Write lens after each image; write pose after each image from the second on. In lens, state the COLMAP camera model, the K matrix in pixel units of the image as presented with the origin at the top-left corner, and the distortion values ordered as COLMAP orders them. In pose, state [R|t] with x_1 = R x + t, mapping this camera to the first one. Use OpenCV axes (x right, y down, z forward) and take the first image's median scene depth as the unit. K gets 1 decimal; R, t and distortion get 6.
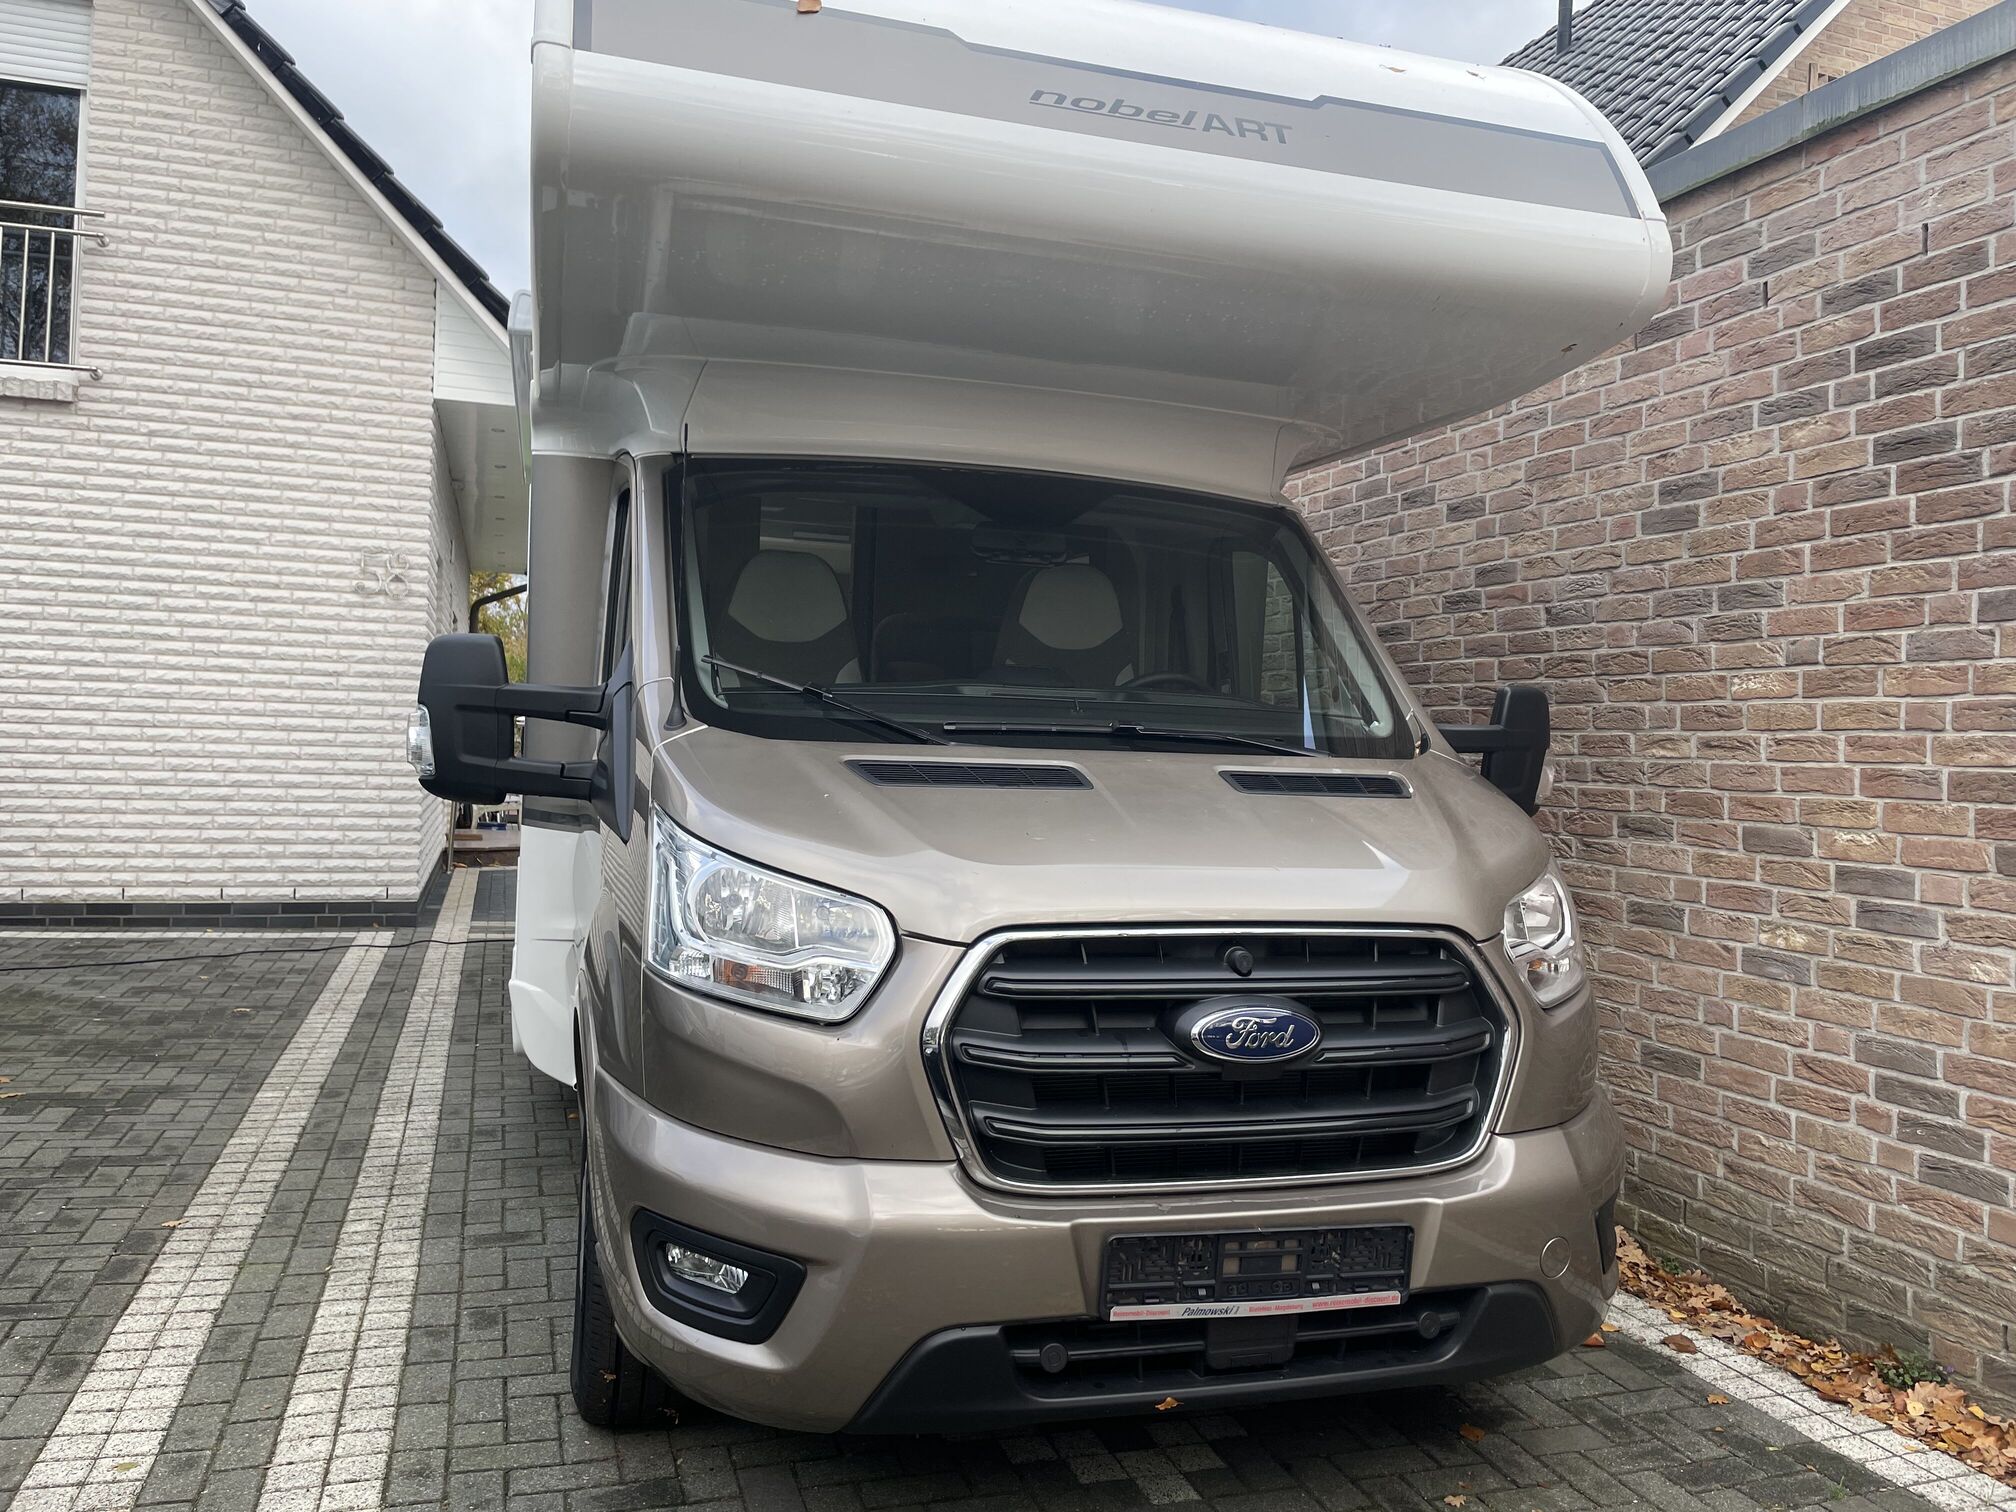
lens RADIAL K [[1516.3, 0, 1007.8], [0, 1516.3, 750.4], [0, 0, 1]] dist [0.075366, -0.095213]
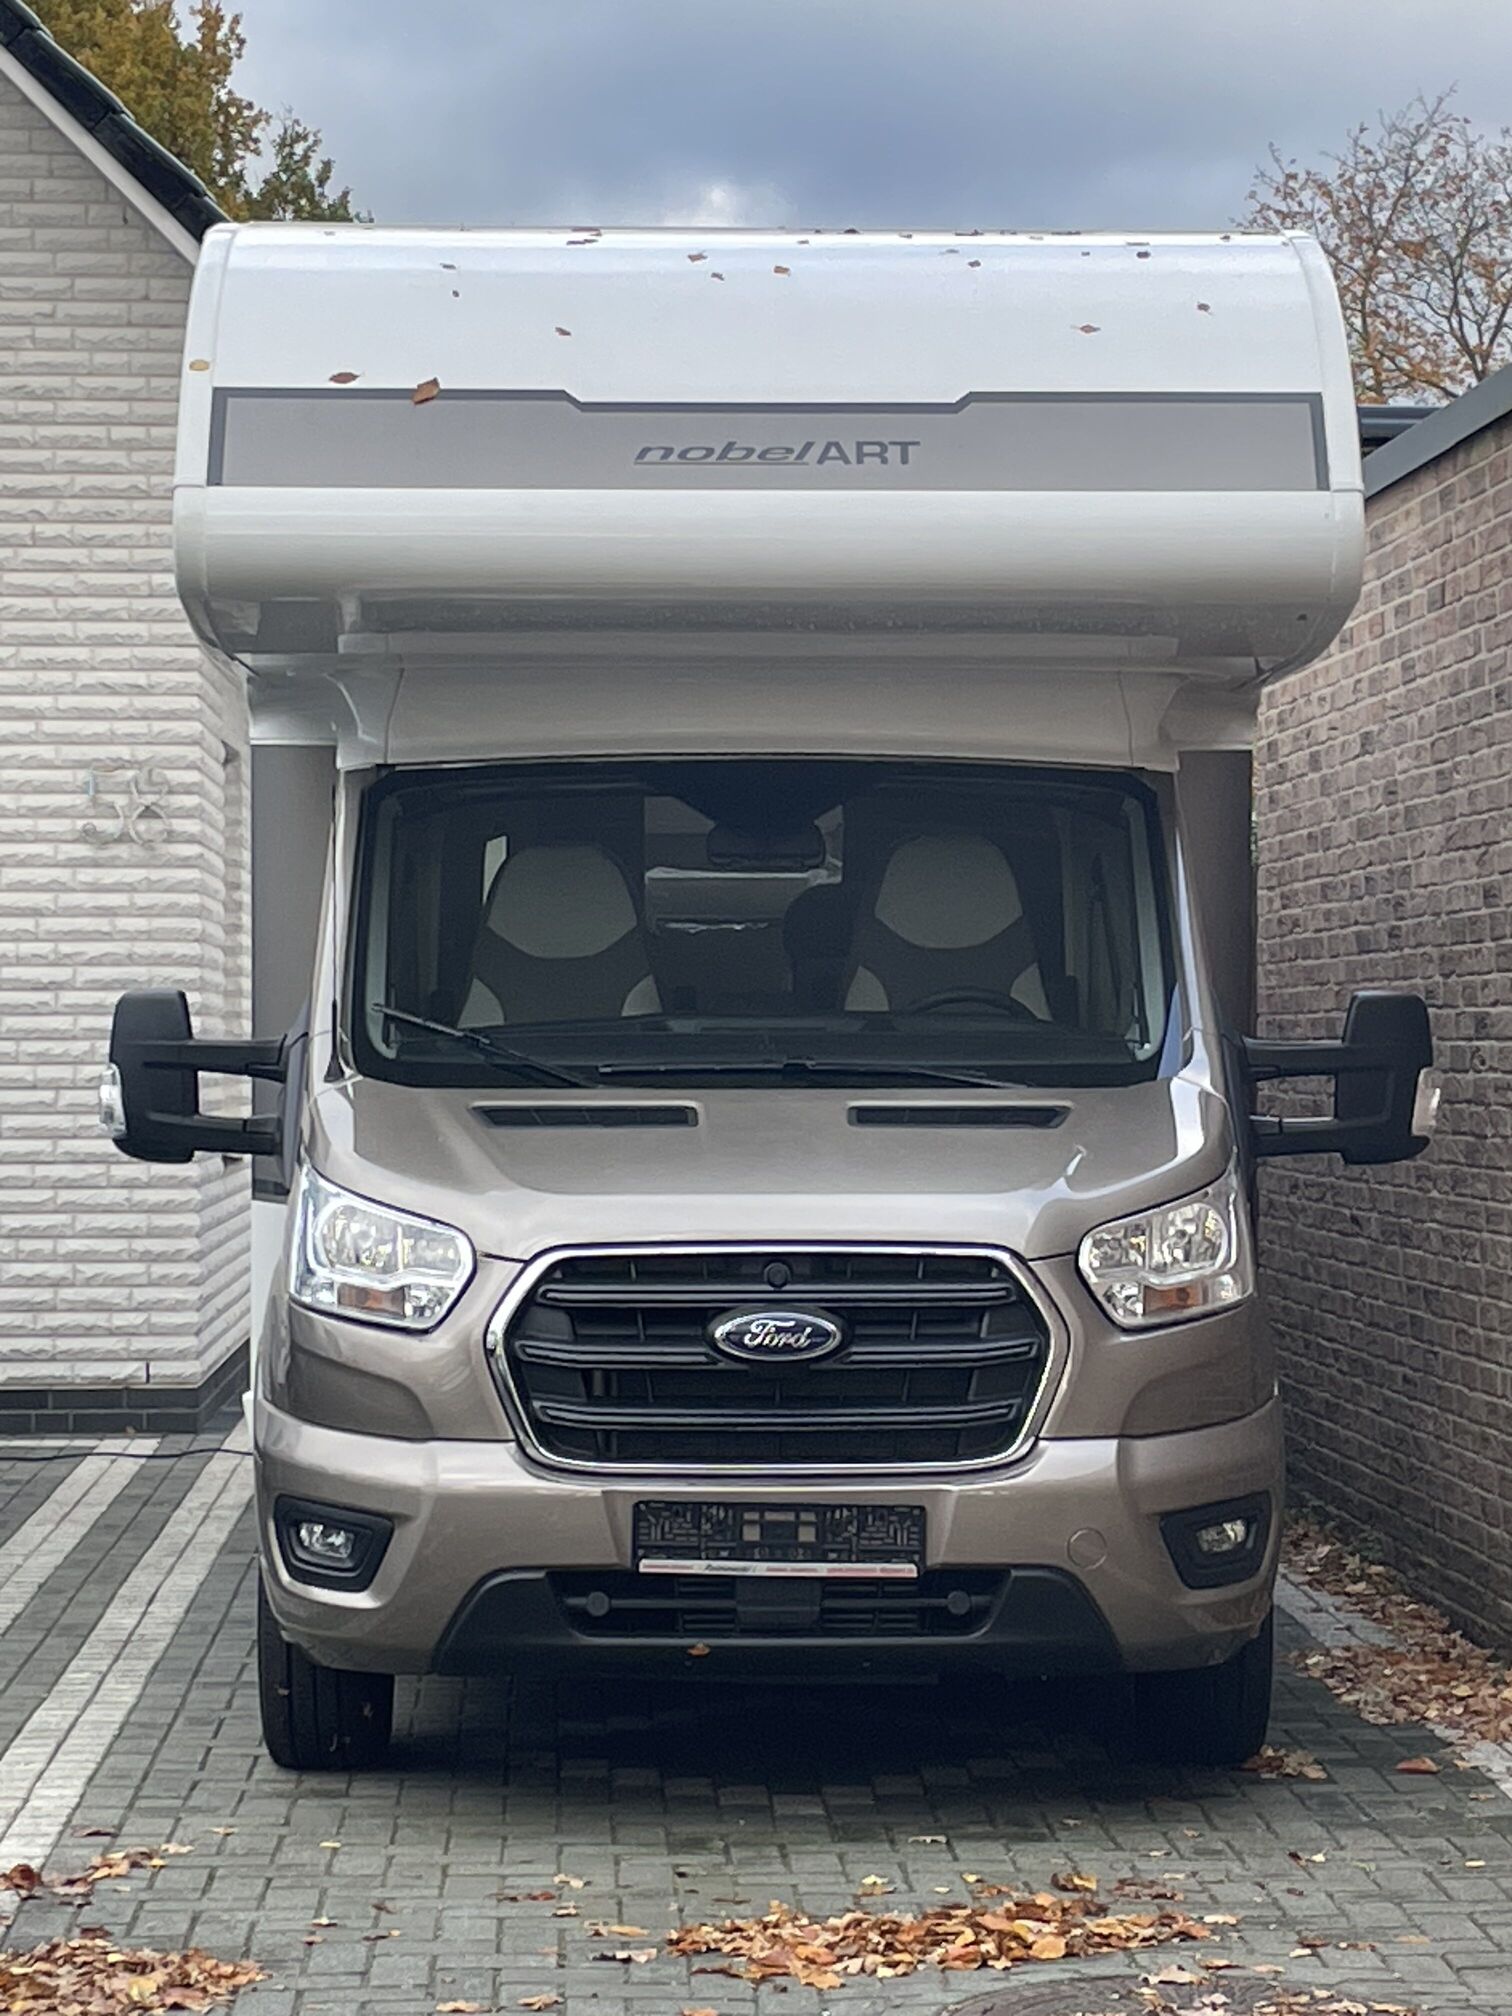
lens RADIAL K [[4865.8, 0, 756.9], [0, 4865.8, 1007.1], [0, 0, 1]] dist [0.075471, 0.000000]
pose [[0.961155, -0.035481, -0.273719, 0.899954], [0.030632, 0.999289, -0.021971, 0.016023], [0.274304, 0.012733, 0.961559, -1.953994]]
